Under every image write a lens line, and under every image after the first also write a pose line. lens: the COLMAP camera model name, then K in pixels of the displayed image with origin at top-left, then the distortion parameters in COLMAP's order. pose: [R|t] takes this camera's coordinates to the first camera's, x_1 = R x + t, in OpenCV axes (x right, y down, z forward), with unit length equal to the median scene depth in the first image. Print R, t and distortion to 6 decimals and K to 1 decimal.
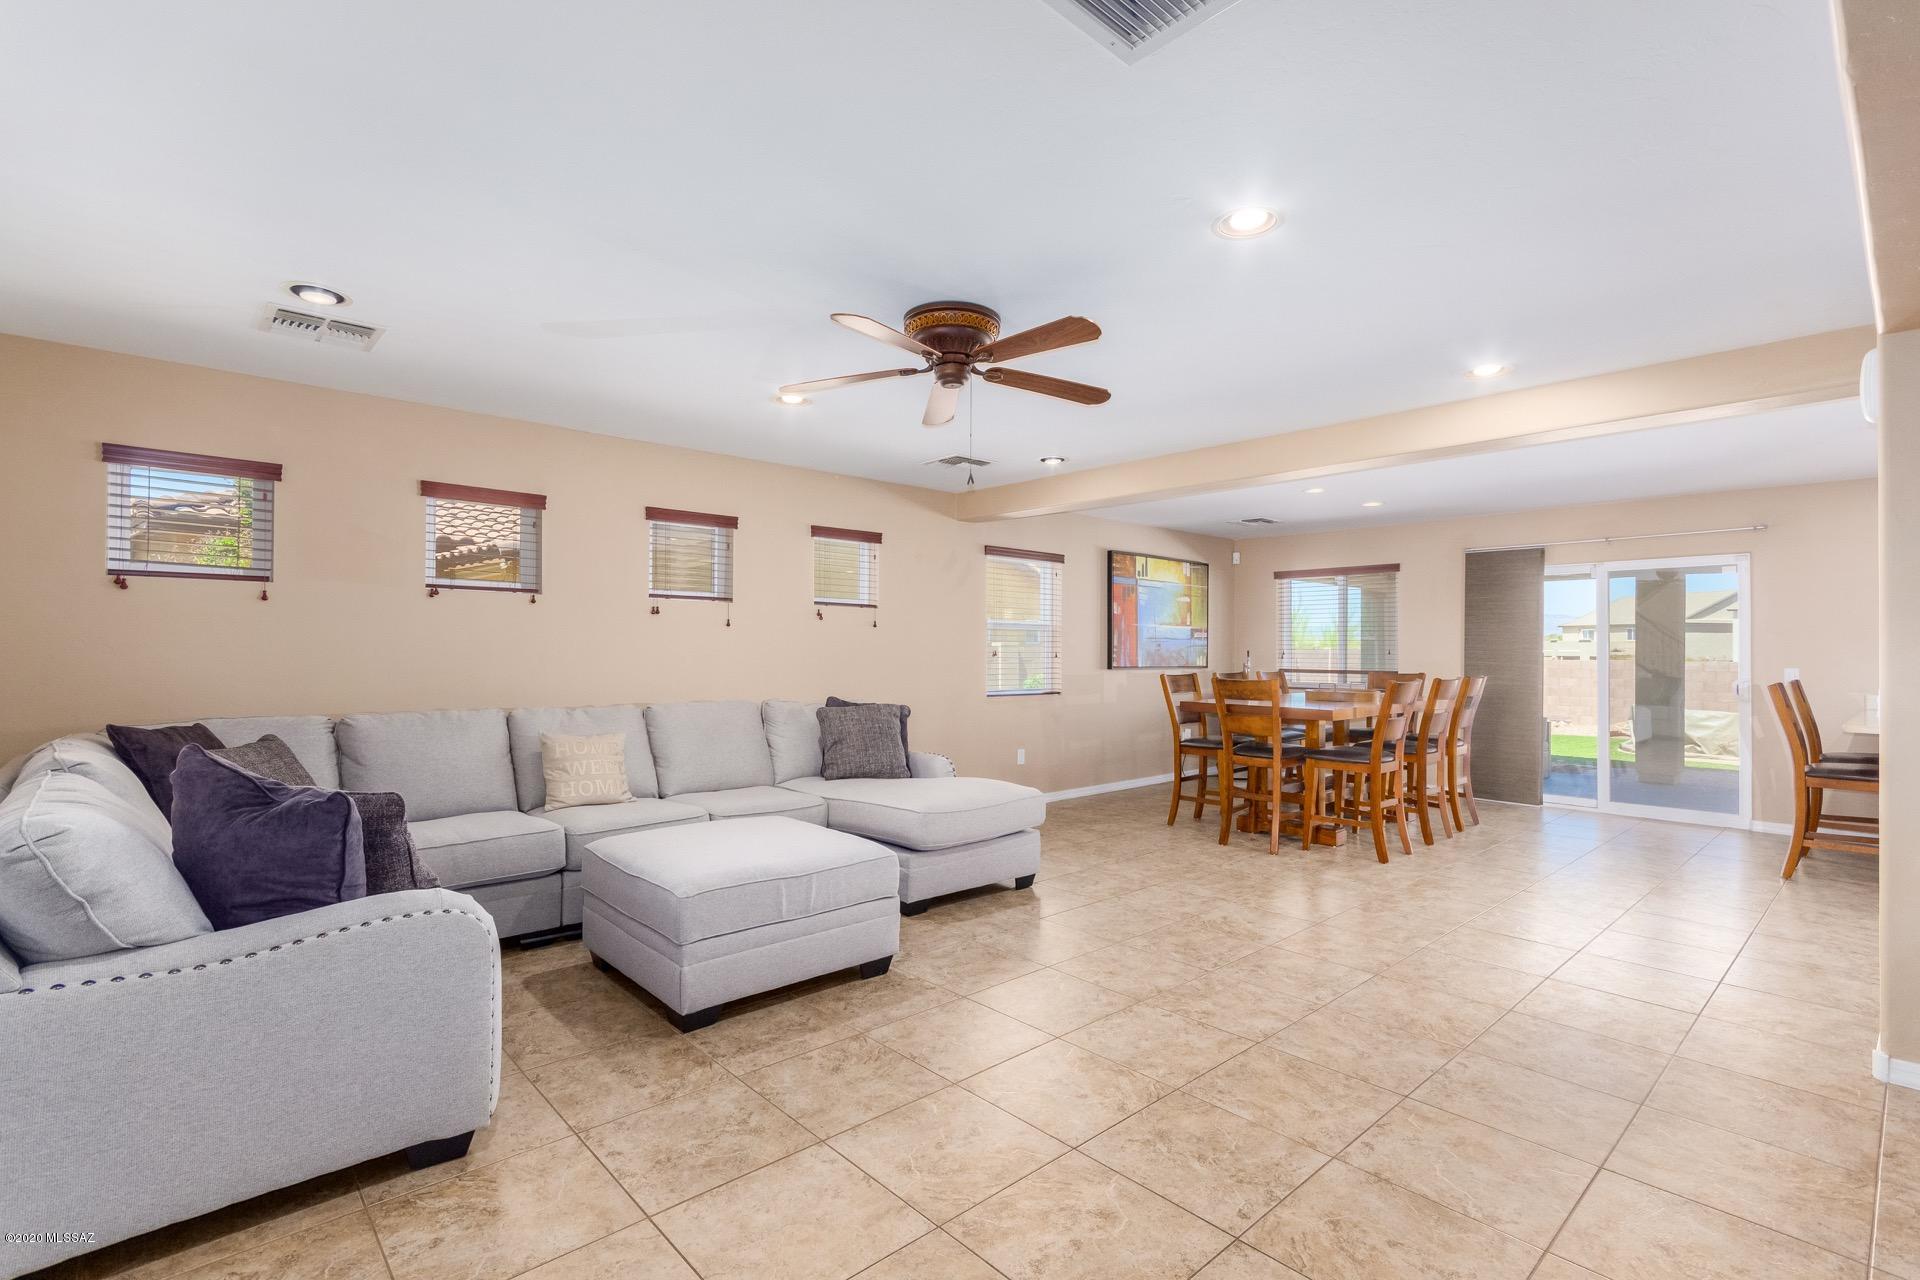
lens RADIAL K [[884.9, 0, 962.2], [0, 884.9, 640.3], [0, 0, 1]] dist [0.001392, 0.002496]
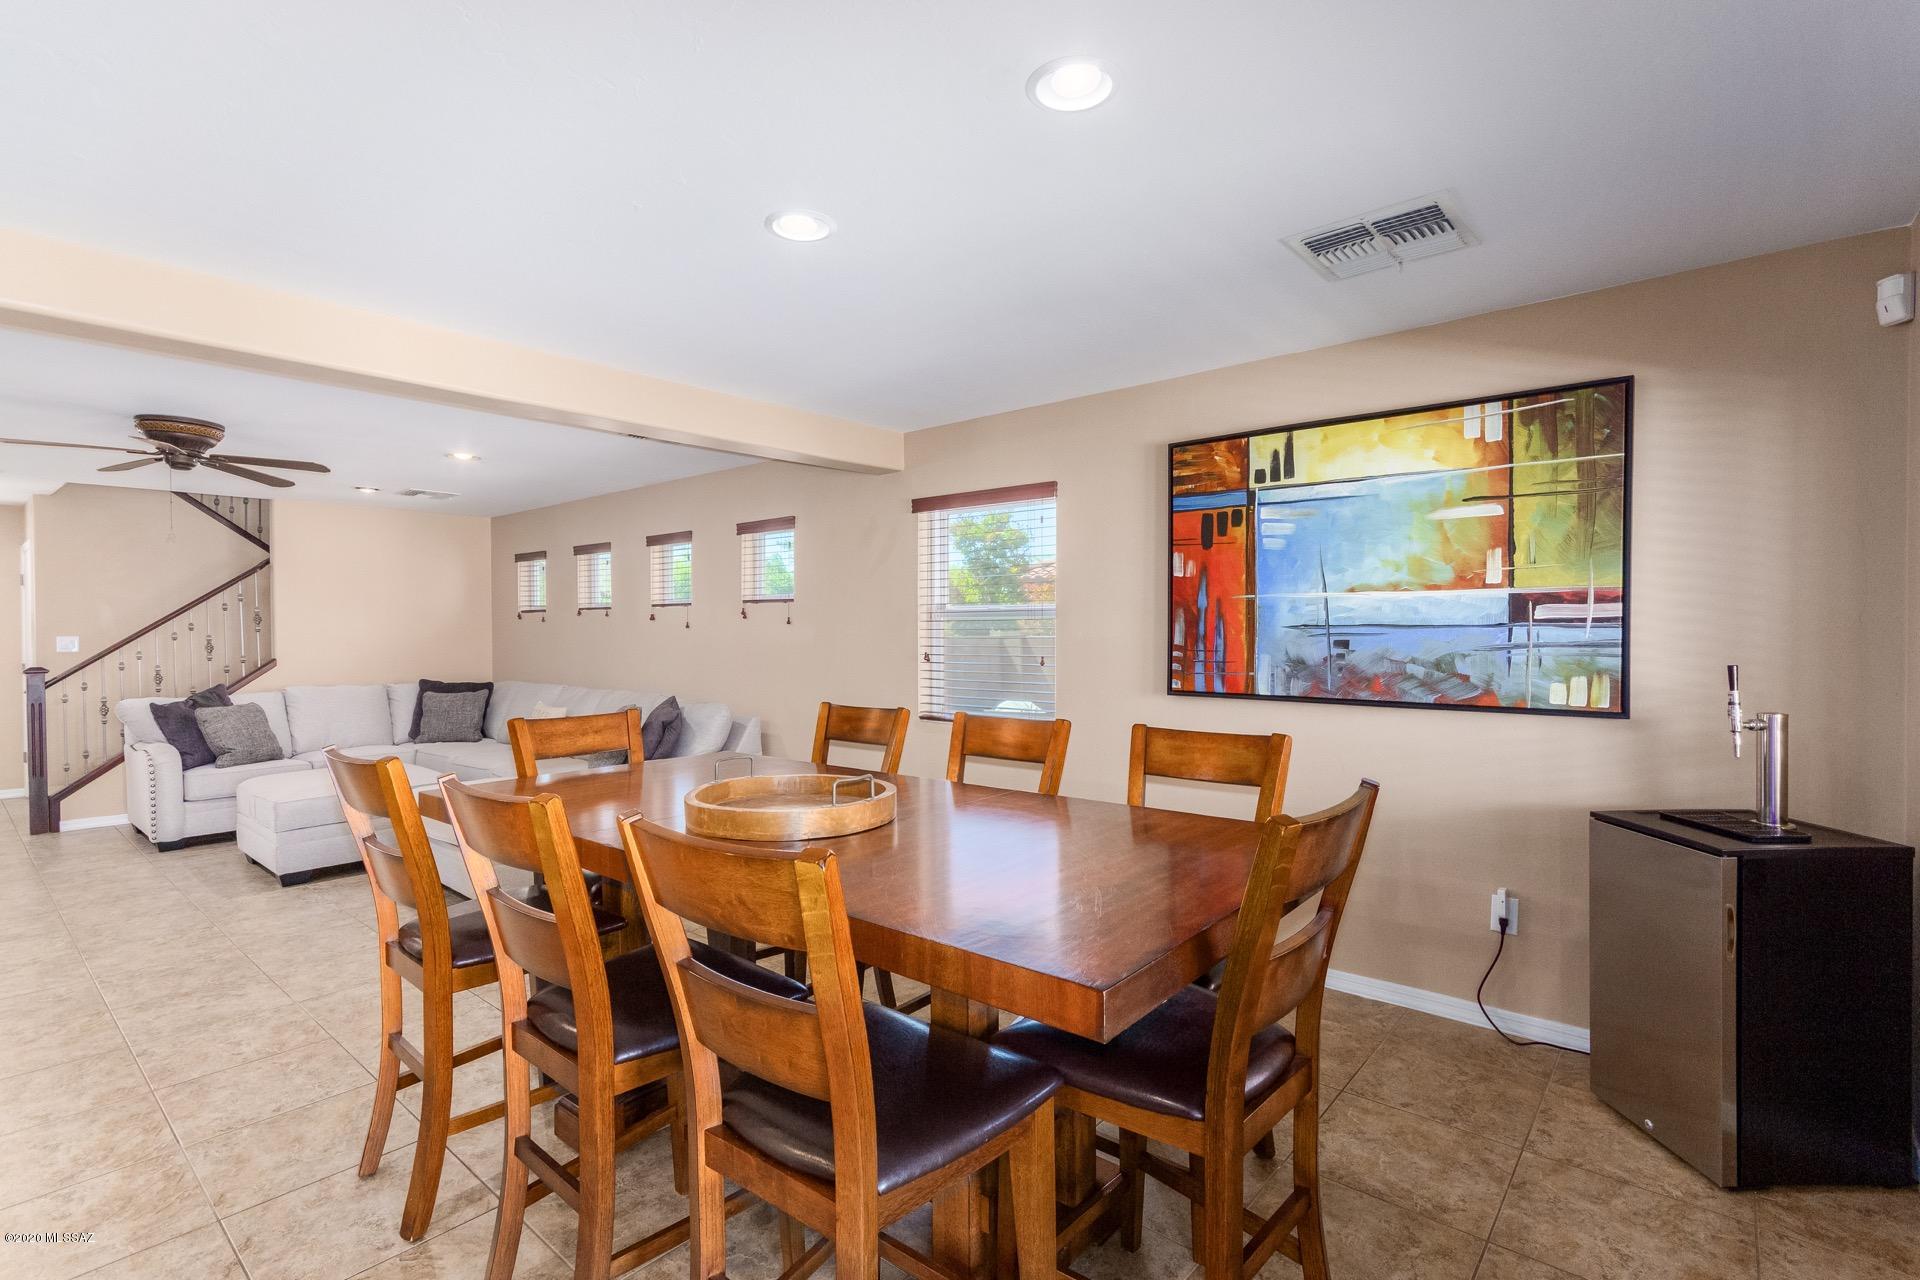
lens RADIAL K [[884.9, 0, 960.5], [0, 884.9, 647.1], [0, 0, 1]] dist [0.001392, 0.002496]
pose [[0.124969, 0.013242, -0.992072, 1.127676], [0.016849, 0.999738, 0.015467, -0.003798], [0.992018, -0.018648, 0.124713, 1.493750]]
